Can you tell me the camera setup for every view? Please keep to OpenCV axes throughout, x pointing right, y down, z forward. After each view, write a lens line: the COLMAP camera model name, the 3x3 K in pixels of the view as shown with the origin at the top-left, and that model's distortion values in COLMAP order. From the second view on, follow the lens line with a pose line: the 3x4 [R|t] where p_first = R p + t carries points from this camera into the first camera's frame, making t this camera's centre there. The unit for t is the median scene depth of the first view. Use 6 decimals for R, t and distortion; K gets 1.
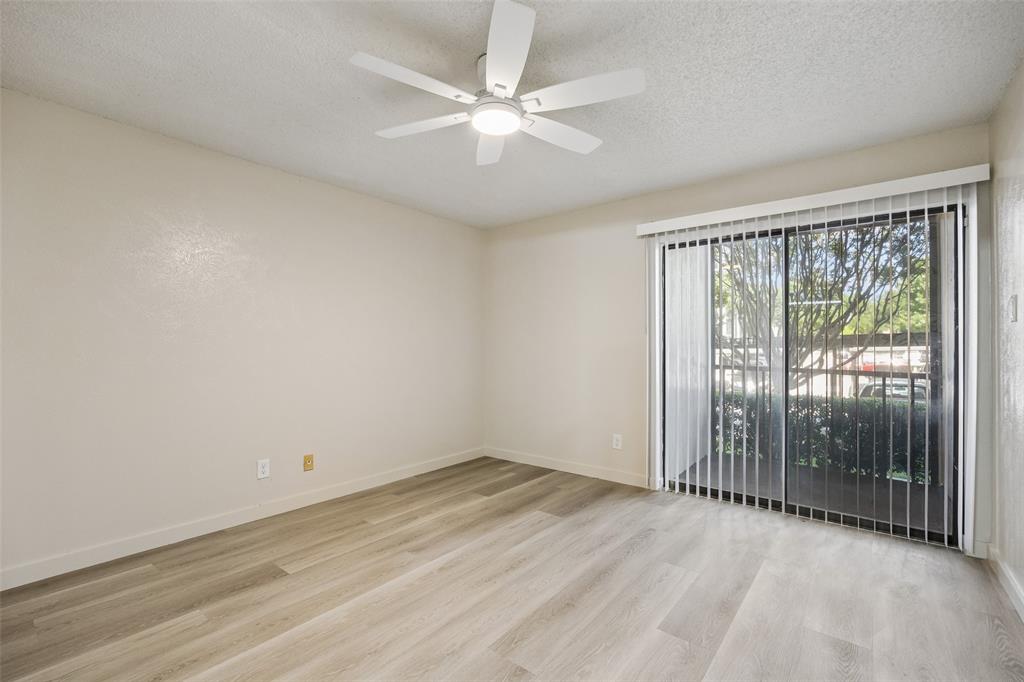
lens RADIAL K [[452.8, 0, 509.9], [0, 452.8, 348.8], [0, 0, 1]] dist [-0.001292, 0.001340]
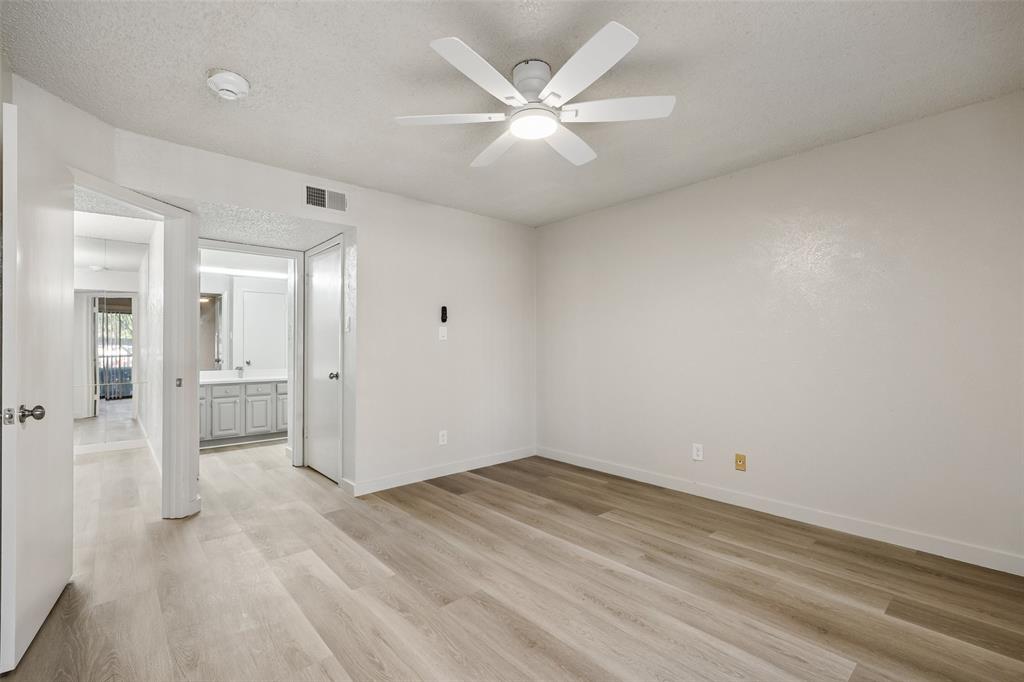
lens RADIAL K [[452.8, 0, 509.9], [0, 452.8, 348.8], [0, 0, 1]] dist [-0.001292, 0.001340]
pose [[-0.166298, 0.006889, -0.986052, 0.757772], [0.003898, 0.999972, 0.006328, -0.004078], [0.986068, -0.002792, -0.166320, 0.843660]]
